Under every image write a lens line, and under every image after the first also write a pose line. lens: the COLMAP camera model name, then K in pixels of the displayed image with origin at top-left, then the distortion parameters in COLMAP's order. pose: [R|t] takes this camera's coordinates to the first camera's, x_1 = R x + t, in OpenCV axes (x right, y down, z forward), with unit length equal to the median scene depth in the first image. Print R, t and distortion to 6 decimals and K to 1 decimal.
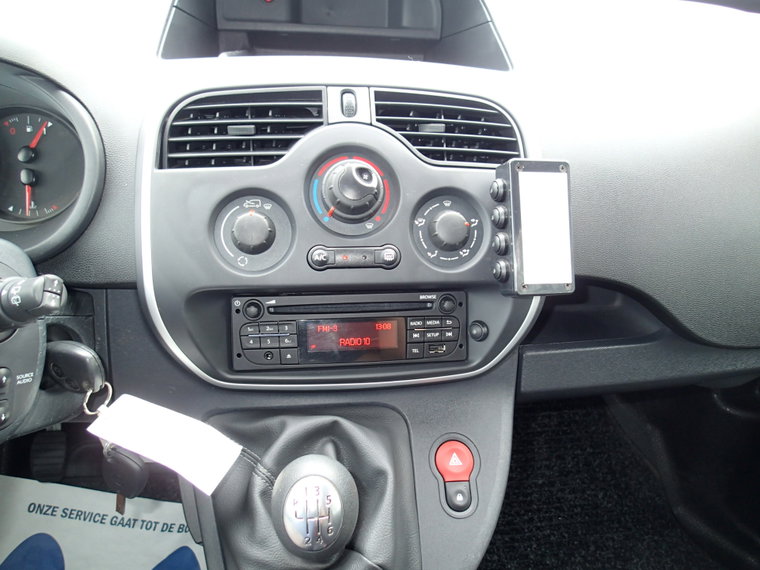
lens RADIAL K [[561.1, 0, 390.1], [0, 561.1, 281.8], [0, 0, 1]] dist [0.004719, -0.010376]
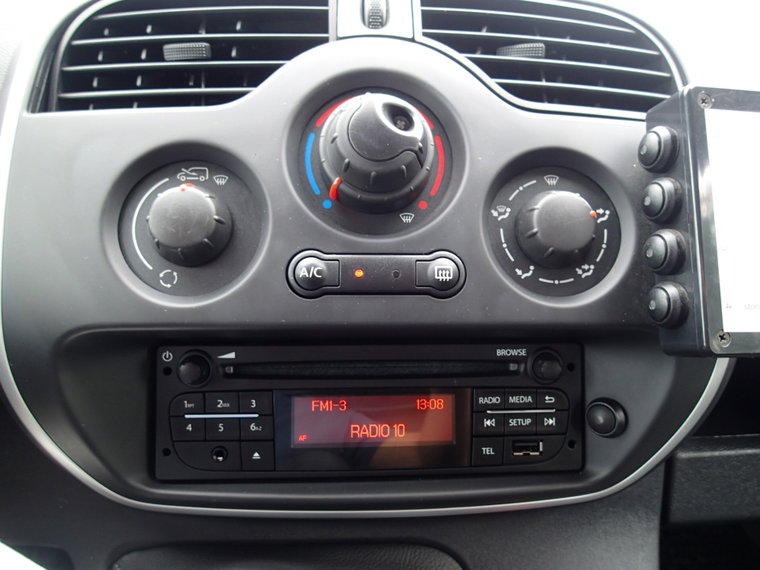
lens RADIAL K [[561.1, 0, 390.1], [0, 561.1, 281.8], [0, 0, 1]] dist [0.004719, -0.010376]
pose [[0.997053, 0.013630, -0.075493, -0.011539], [-0.019805, 0.996464, -0.081658, 0.005644], [0.074113, 0.082913, 0.993797, 0.461497]]
